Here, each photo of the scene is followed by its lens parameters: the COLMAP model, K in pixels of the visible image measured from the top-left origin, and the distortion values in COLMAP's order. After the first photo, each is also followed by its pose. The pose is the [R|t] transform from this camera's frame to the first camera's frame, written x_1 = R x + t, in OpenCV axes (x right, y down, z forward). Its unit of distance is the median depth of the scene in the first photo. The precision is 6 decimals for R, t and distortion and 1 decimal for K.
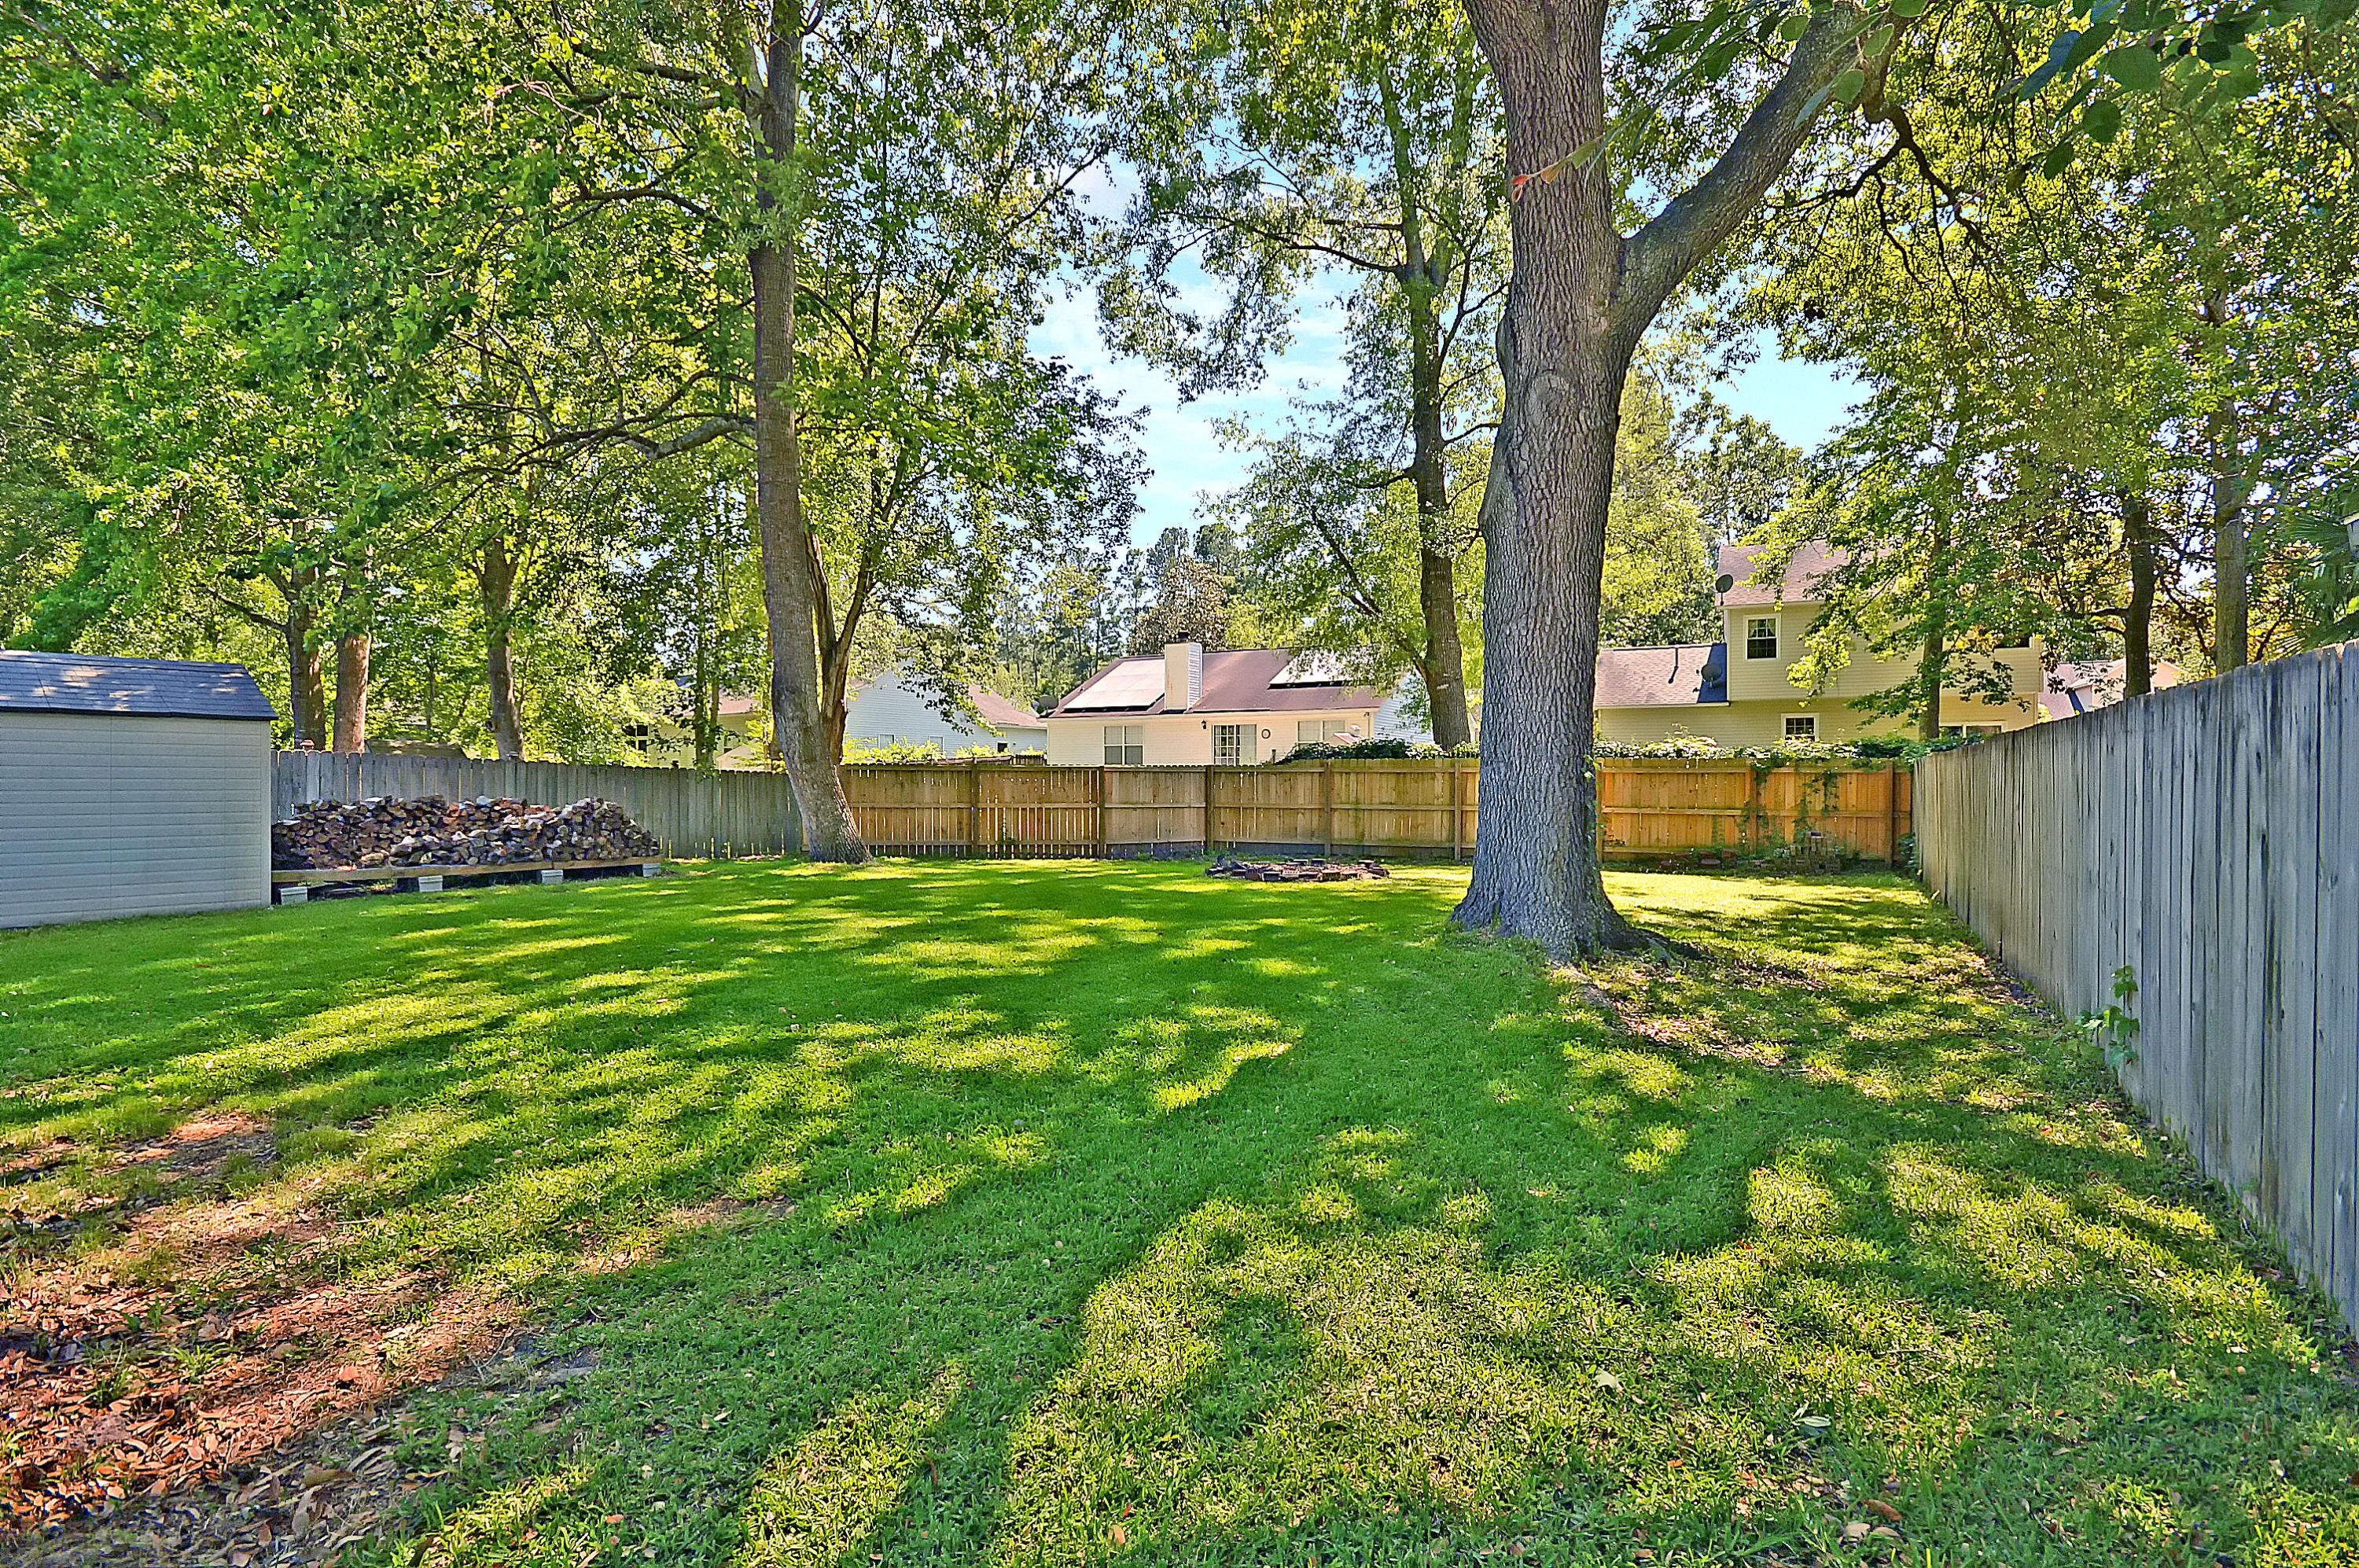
lens RADIAL K [[1087.3, 0, 1179.5], [0, 1087.3, 784.0], [0, 0, 1]] dist [-0.002928, -0.000333]
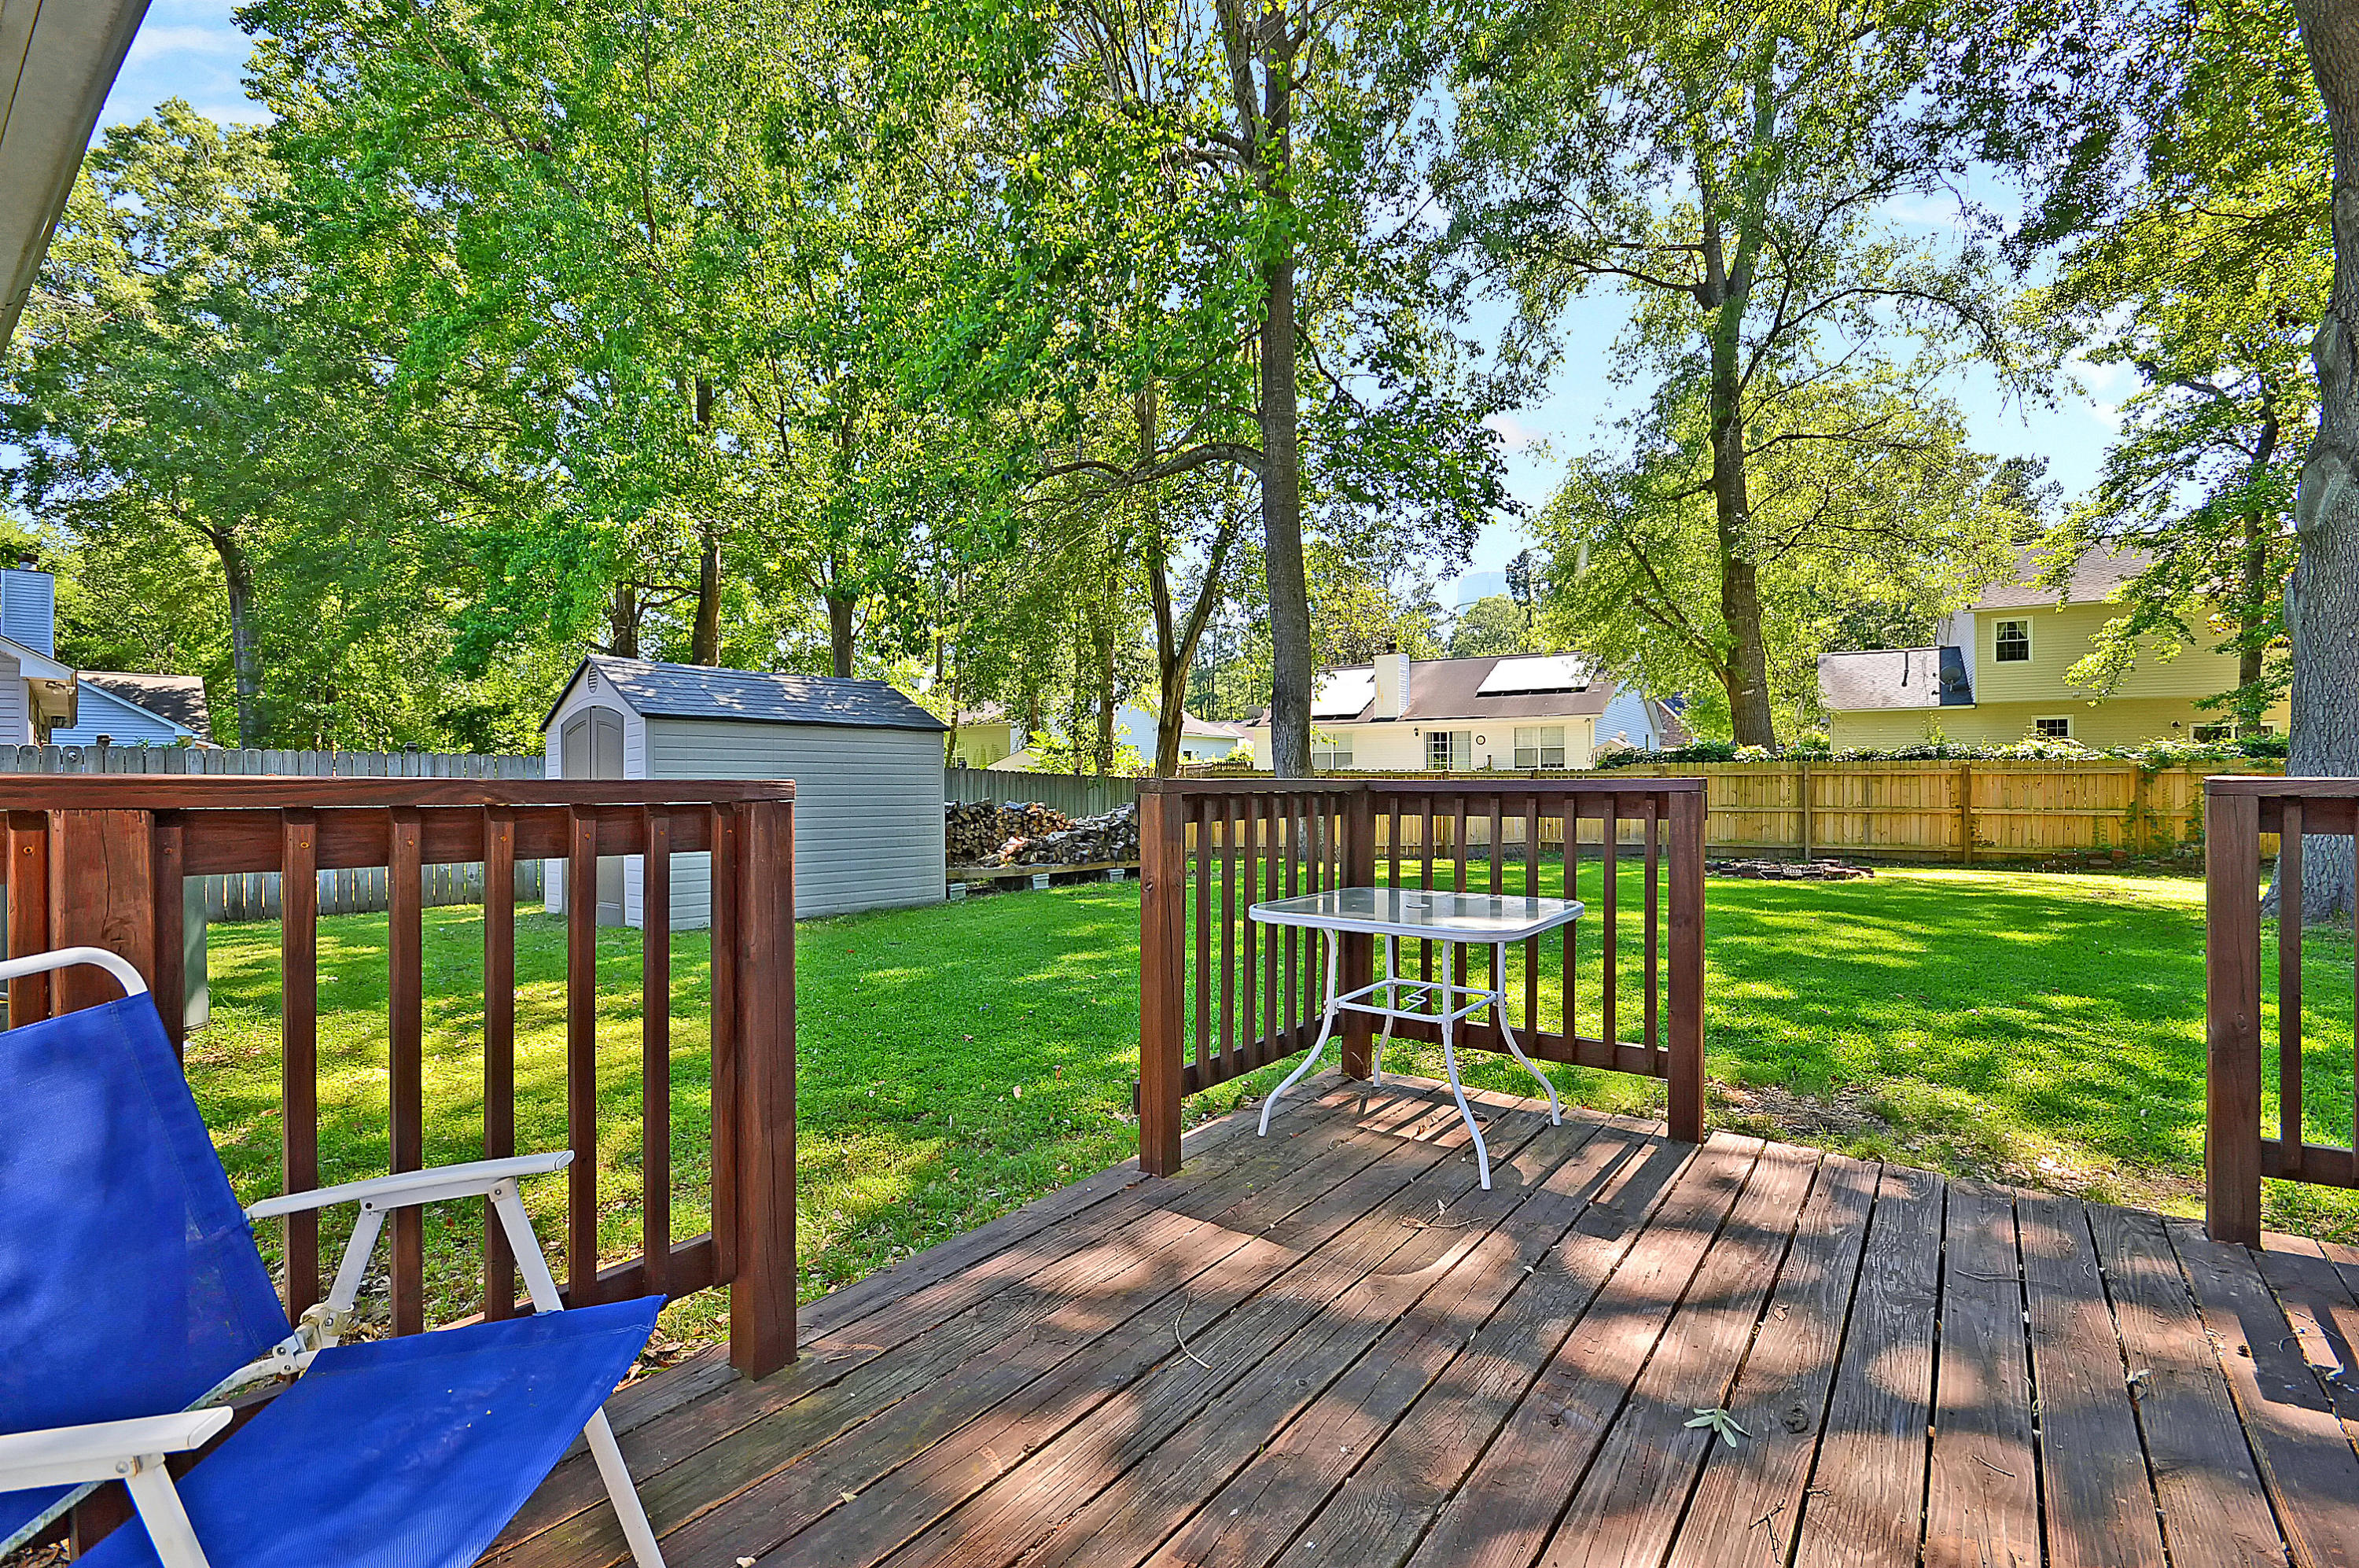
lens RADIAL K [[1037.6, 0, 1179.5], [0, 1037.6, 784.0], [0, 0, 1]] dist [0.001428, 0.000087]
pose [[0.998042, -0.005664, -0.062297, -0.228948], [0.005288, 0.999967, -0.006197, 0.000870], [0.062331, 0.005855, 0.998038, -0.012829]]
